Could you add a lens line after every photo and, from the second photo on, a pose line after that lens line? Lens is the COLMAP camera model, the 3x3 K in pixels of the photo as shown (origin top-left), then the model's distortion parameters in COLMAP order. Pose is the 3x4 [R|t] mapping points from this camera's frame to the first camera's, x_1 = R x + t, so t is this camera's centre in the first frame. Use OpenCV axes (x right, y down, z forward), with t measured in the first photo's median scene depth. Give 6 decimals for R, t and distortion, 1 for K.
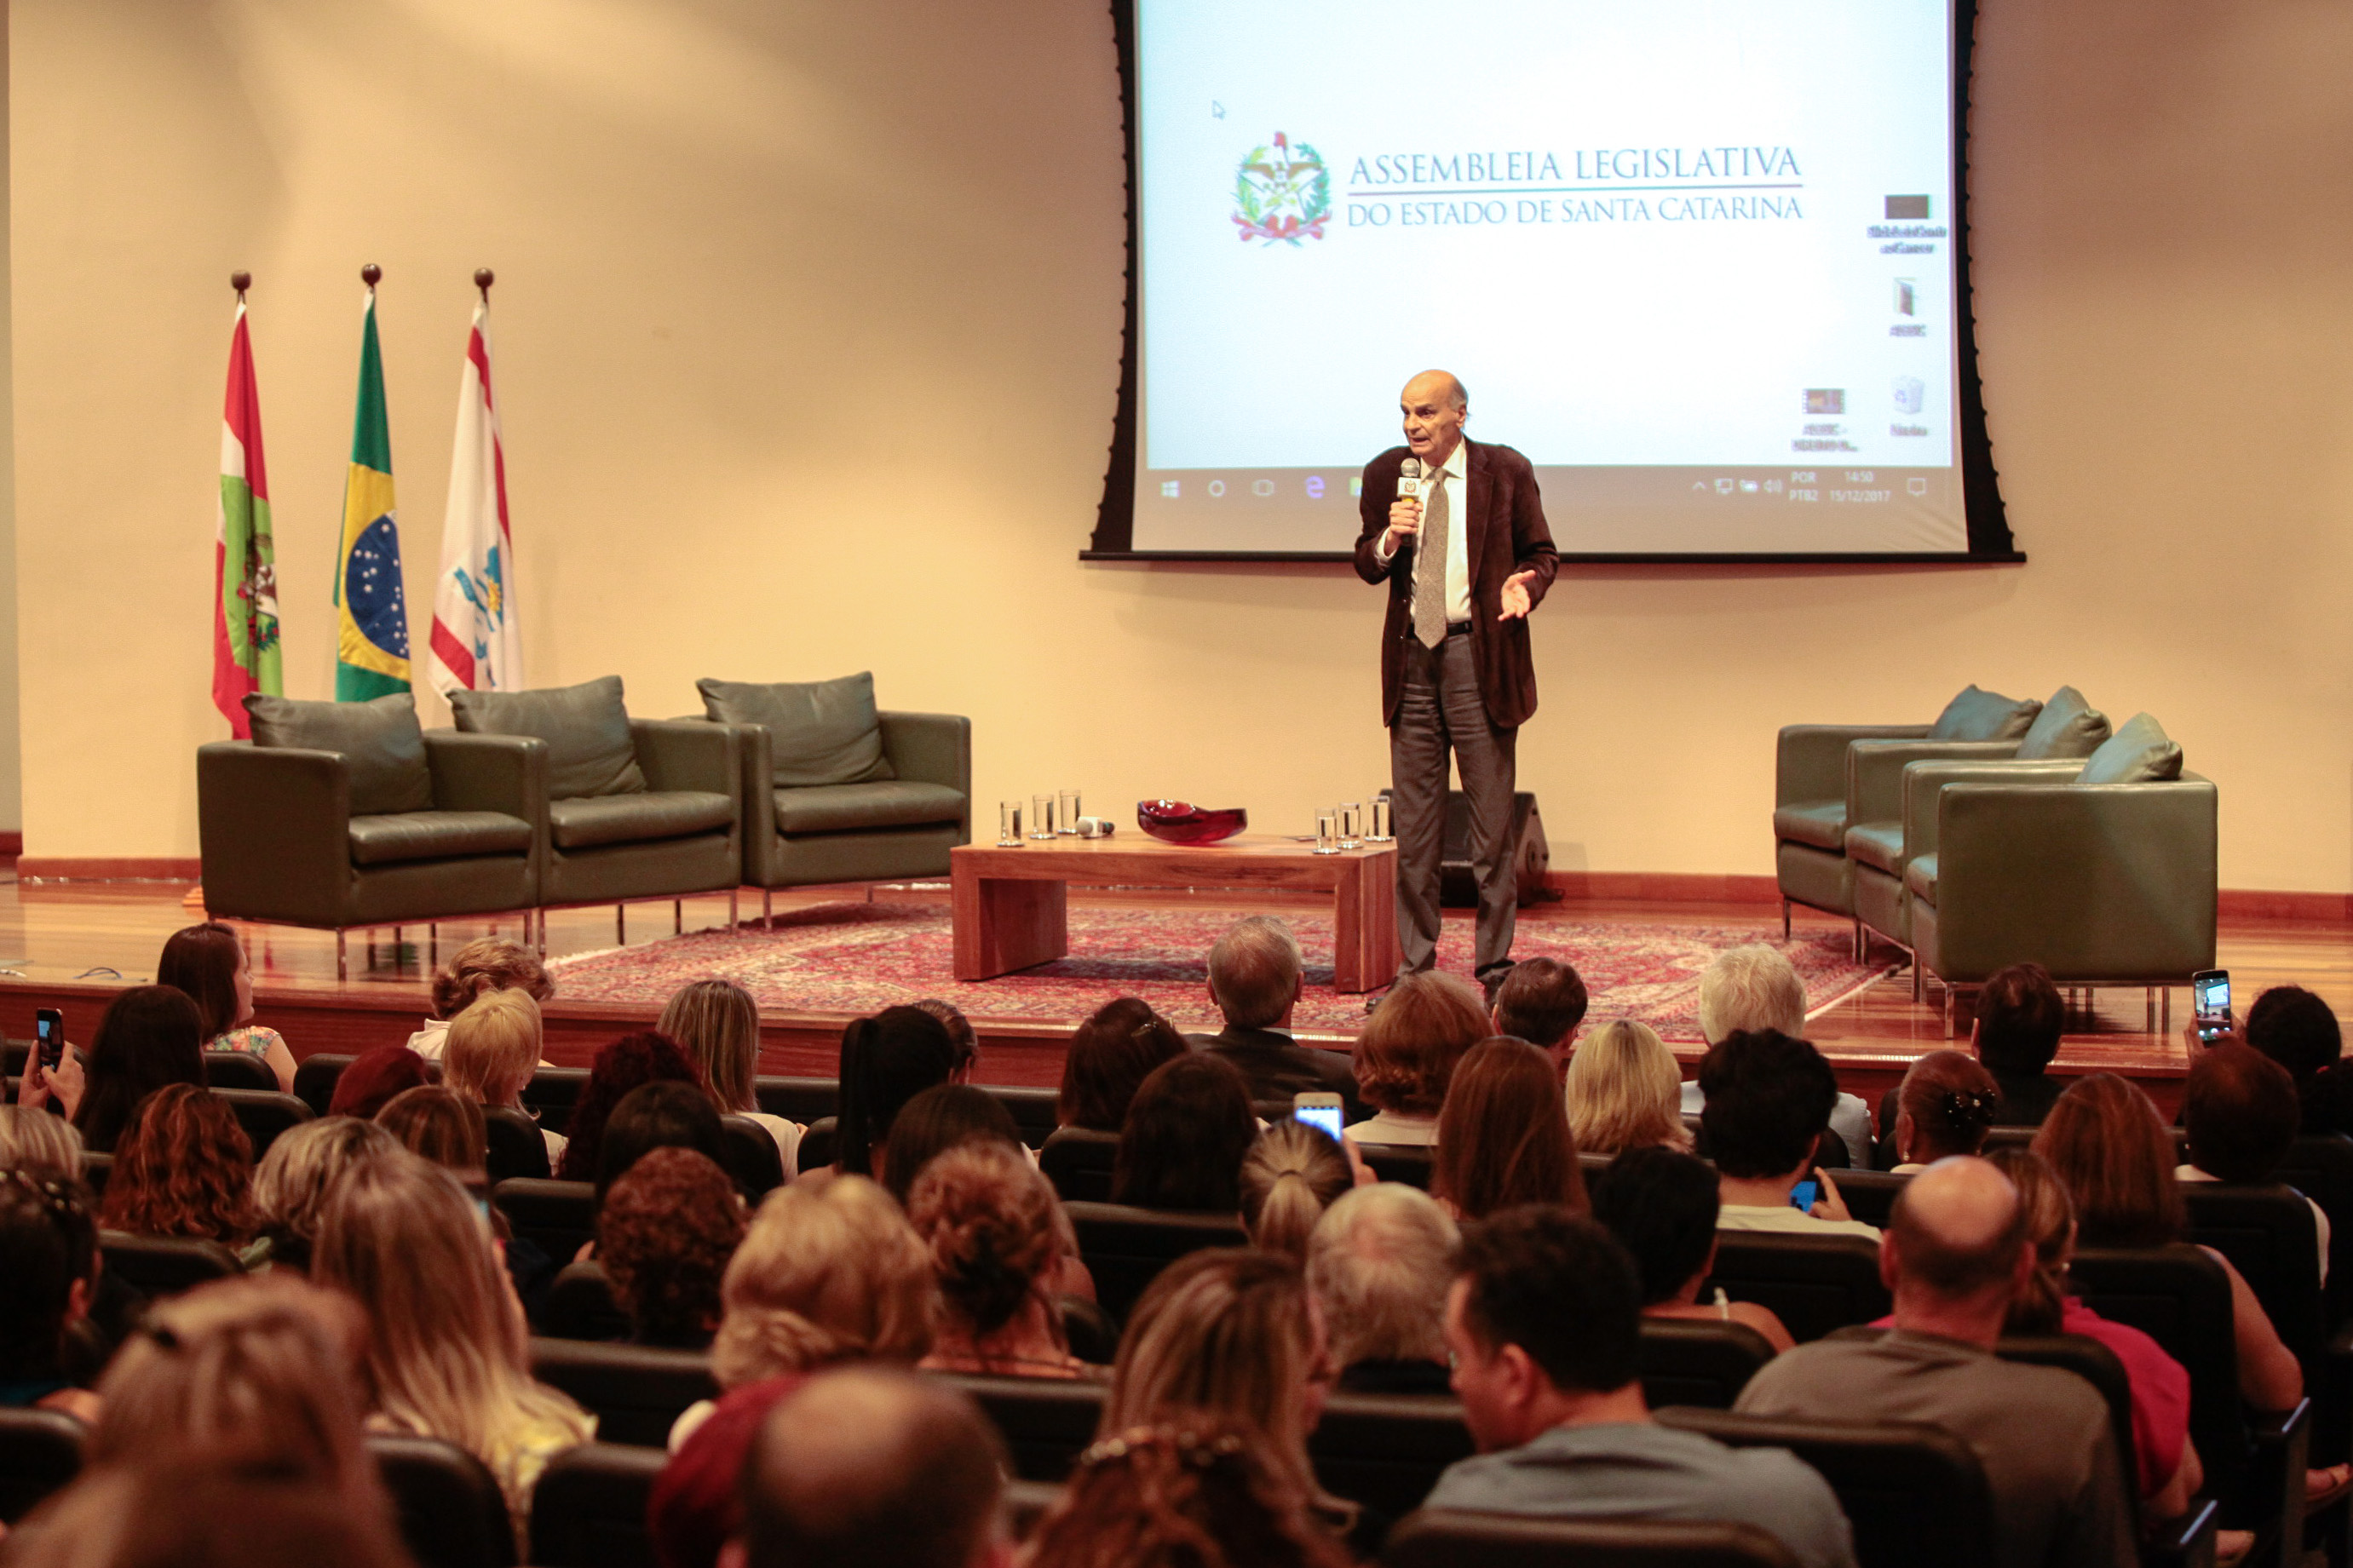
lens RADIAL K [[4844.2, 0, 1167.2], [0, 4844.2, 773.1], [0, 0, 1]] dist [-0.284060, 0.000000]
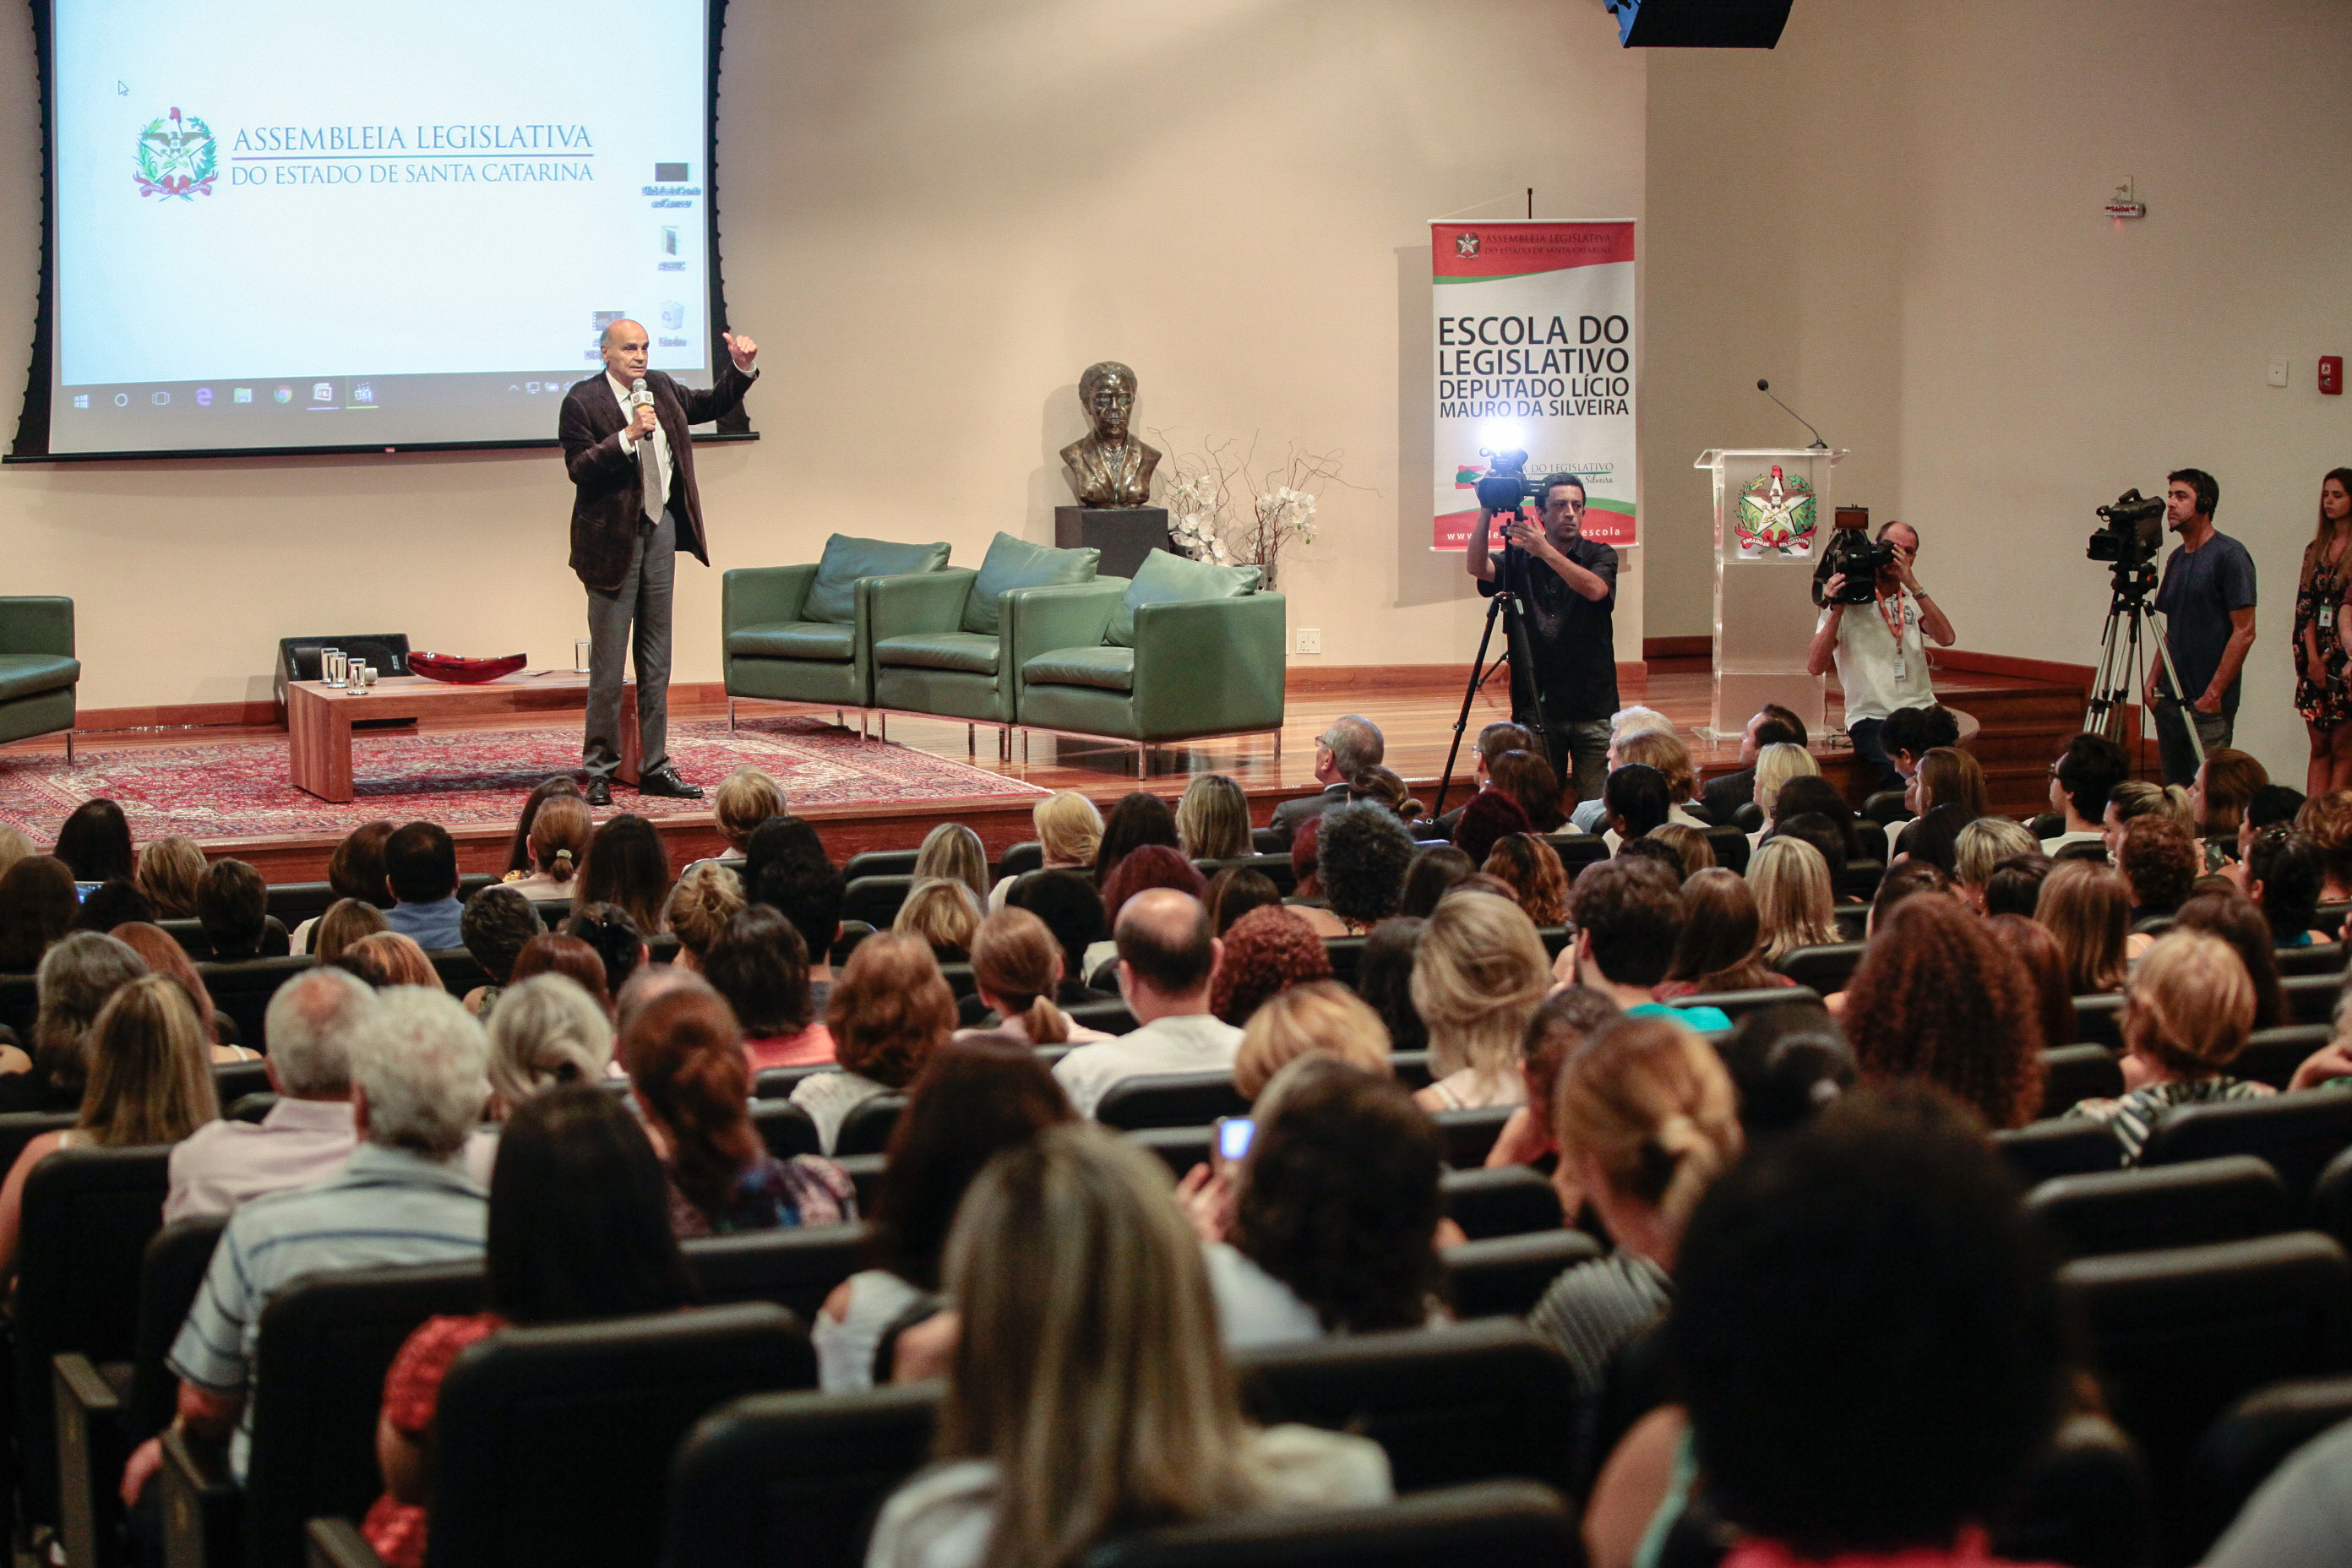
lens RADIAL K [[4842.7, 0, 1072.5], [0, 4842.7, 857.4], [0, 0, 1]] dist [-0.284060, 0.000000]
pose [[0.742675, -0.085285, 0.664198, -0.639632], [0.044391, 0.995945, 0.078246, -0.028617], [-0.668179, -0.028627, 0.743450, -0.055951]]
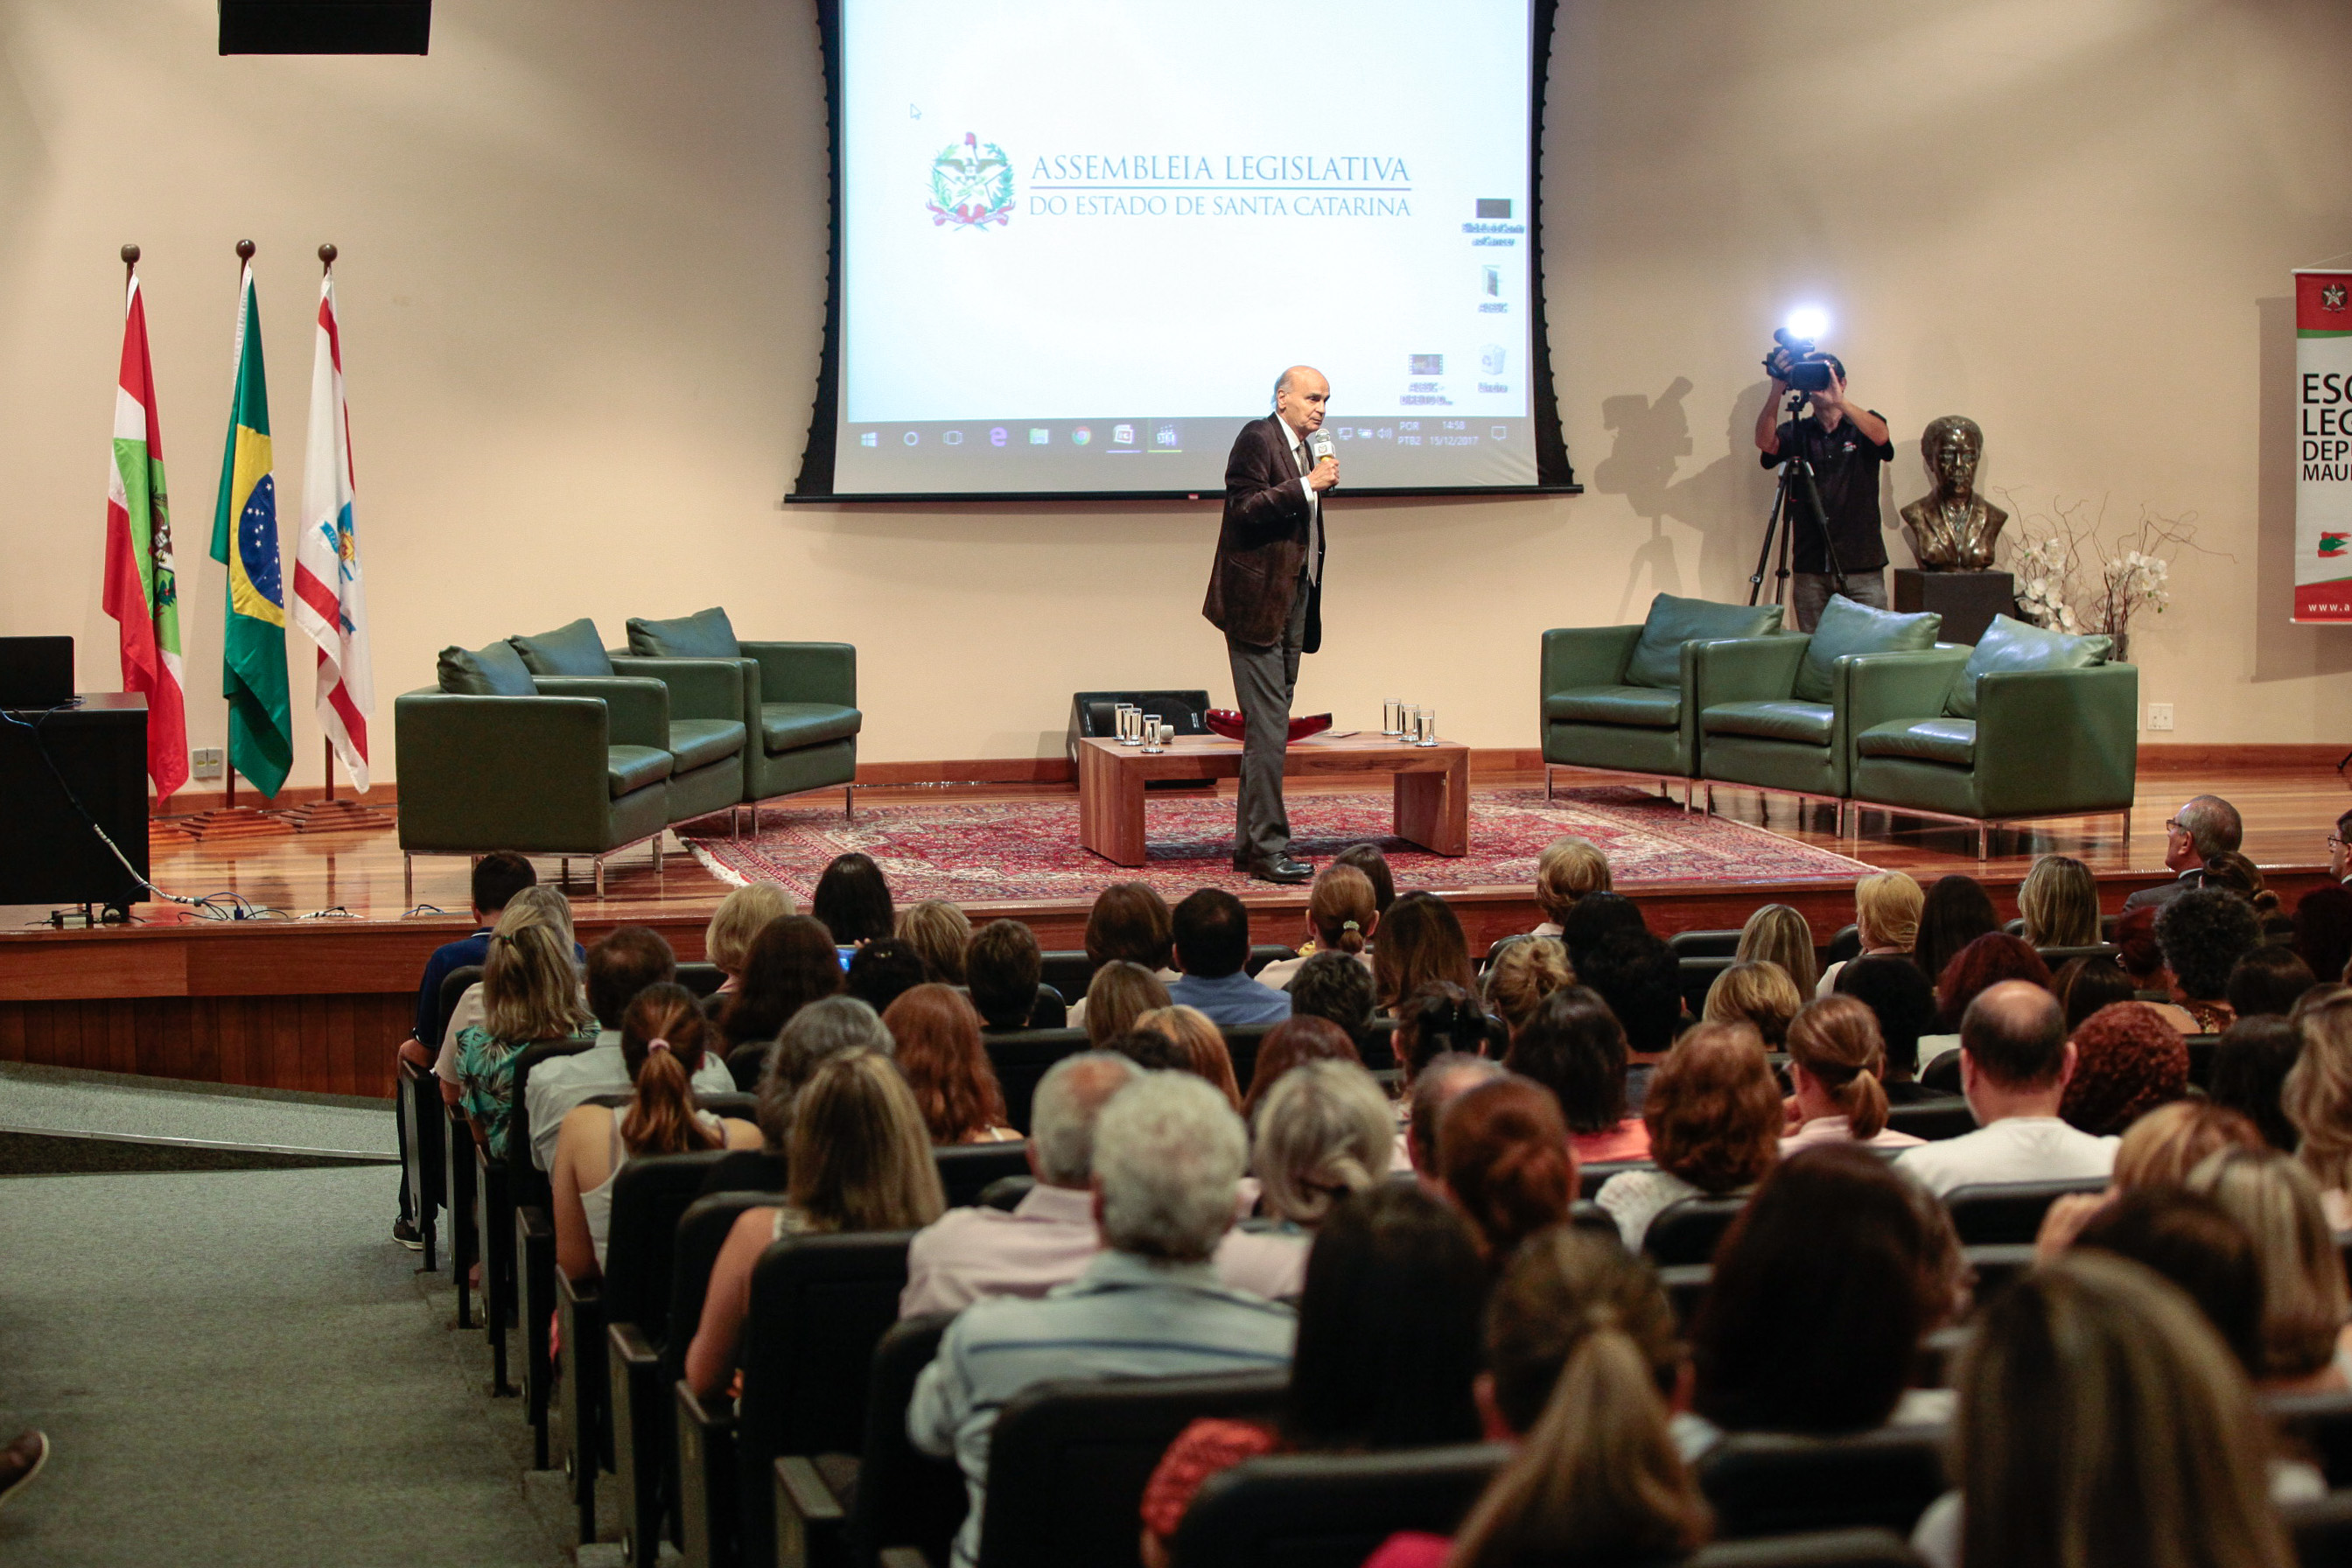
lens RADIAL K [[4842.7, 0, 1024.3], [0, 4842.7, 782.2], [0, 0, 1]] dist [-0.284060, 0.000000]
pose [[0.851080, -0.049210, 0.522725, -0.595860], [0.032962, 0.998642, 0.040346, -0.023224], [-0.524001, -0.017107, 0.851546, -0.002184]]
